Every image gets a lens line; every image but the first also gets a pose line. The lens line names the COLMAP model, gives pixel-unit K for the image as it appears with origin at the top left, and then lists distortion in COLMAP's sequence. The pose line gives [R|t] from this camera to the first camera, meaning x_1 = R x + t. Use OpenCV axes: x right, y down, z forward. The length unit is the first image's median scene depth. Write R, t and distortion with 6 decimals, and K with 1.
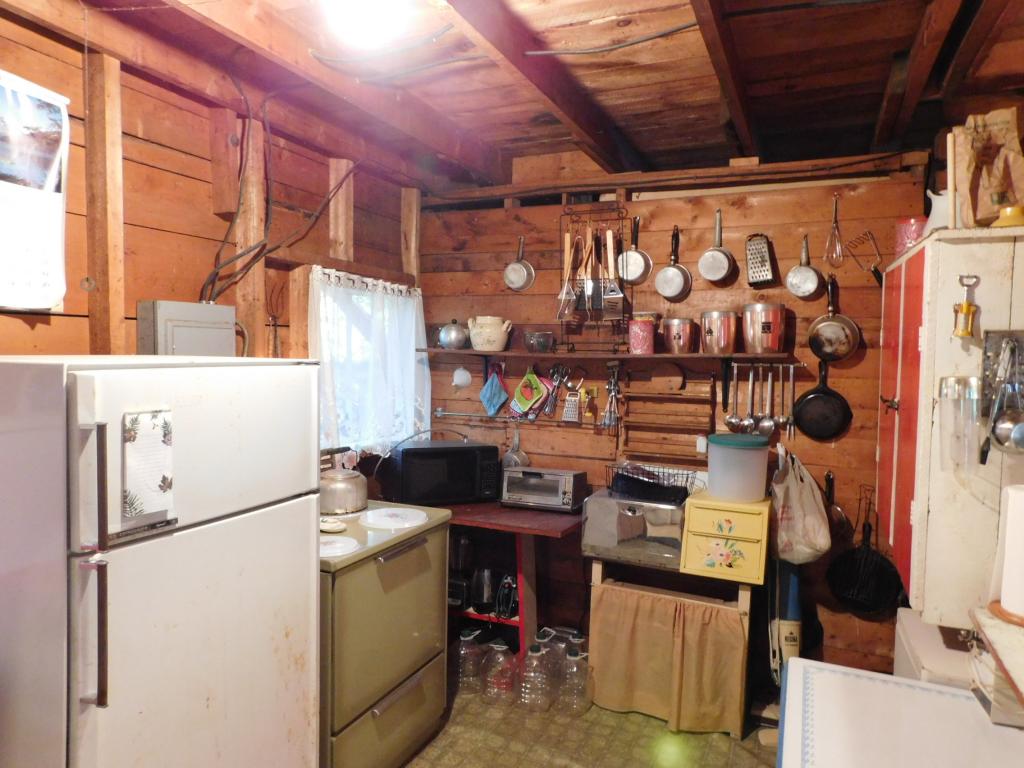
lens RADIAL K [[697.2, 0, 512.0], [0, 697.2, 384.0], [0, 0, 1]] dist [-0.084071, 0.064325]
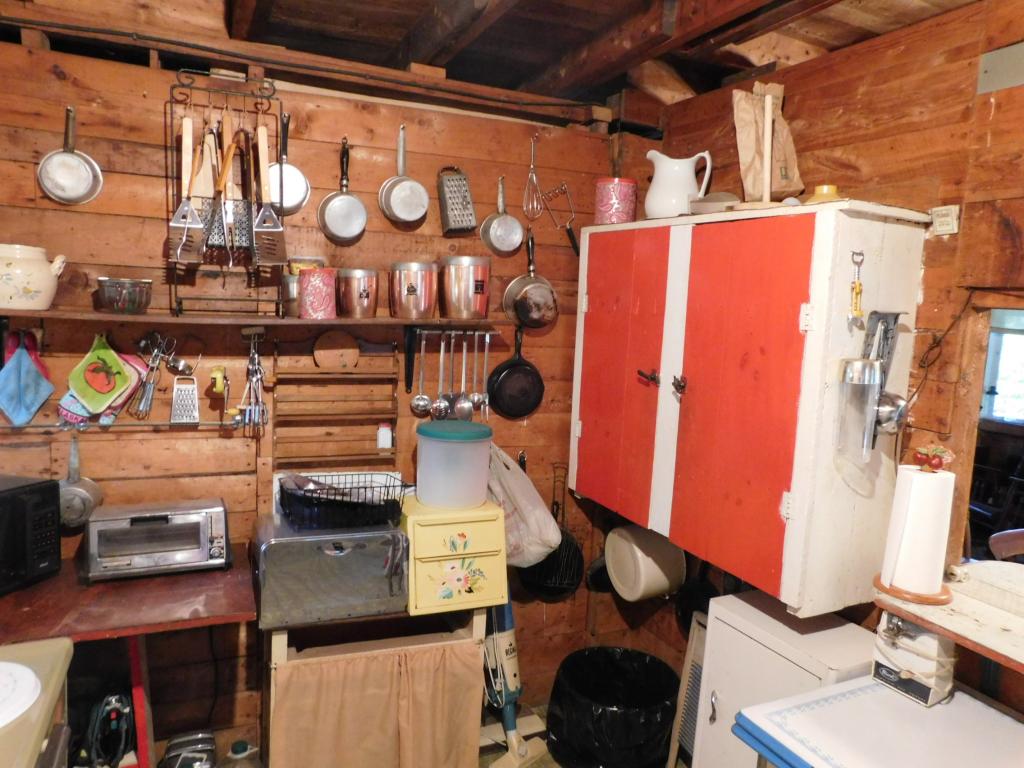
lens RADIAL K [[697.2, 0, 512.0], [0, 697.2, 384.0], [0, 0, 1]] dist [-0.084071, 0.064325]
pose [[0.657755, -0.066453, 0.750295, -0.204329], [0.009048, 0.996726, 0.080347, -0.031581], [-0.753178, -0.046060, 0.656202, 0.399374]]
